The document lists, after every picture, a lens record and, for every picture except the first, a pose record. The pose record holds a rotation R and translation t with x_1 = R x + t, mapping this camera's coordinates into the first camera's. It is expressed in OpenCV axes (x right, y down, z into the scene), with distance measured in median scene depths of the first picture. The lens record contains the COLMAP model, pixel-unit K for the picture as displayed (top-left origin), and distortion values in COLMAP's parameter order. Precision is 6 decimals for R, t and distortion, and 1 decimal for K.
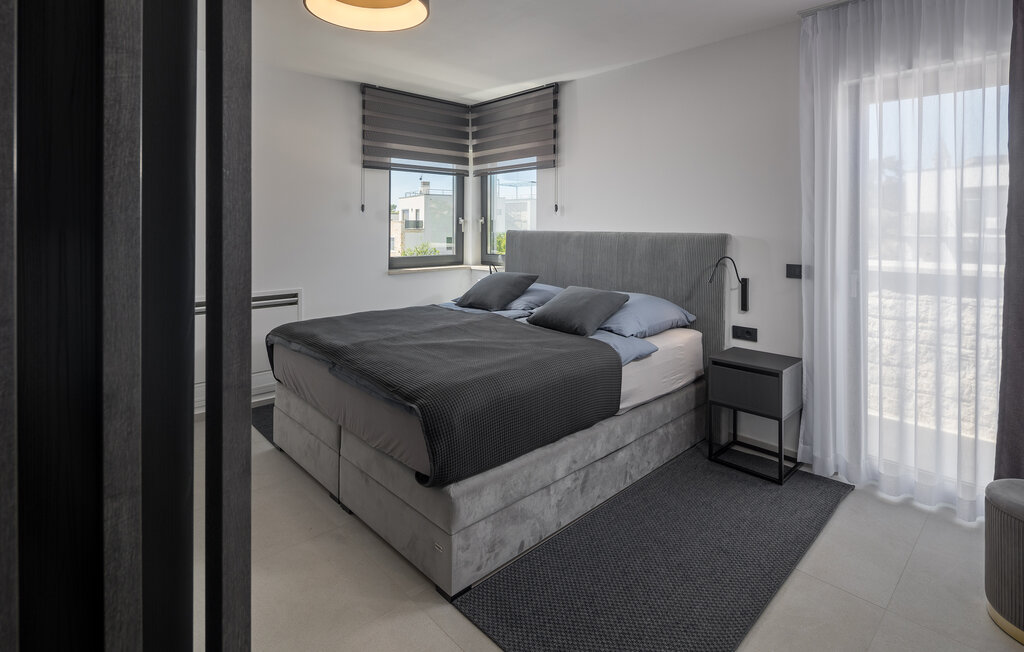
lens RADIAL K [[498.8, 0, 516.9], [0, 498.8, 219.1], [0, 0, 1]] dist [0.000527, 0.000493]
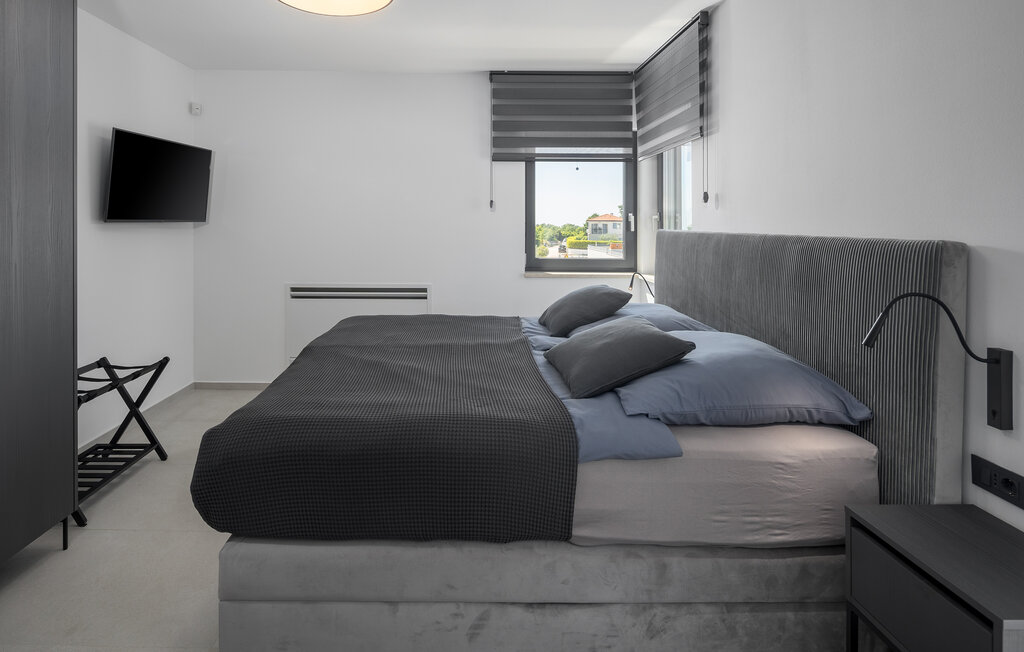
lens RADIAL K [[498.8, 0, 516.9], [0, 498.8, 219.1], [0, 0, 1]] dist [0.000527, 0.000493]
pose [[0.728607, -0.003428, -0.684924, 0.403394], [0.004220, 0.999991, -0.000515, 0.007654], [0.684919, -0.002515, 0.728615, 0.382526]]
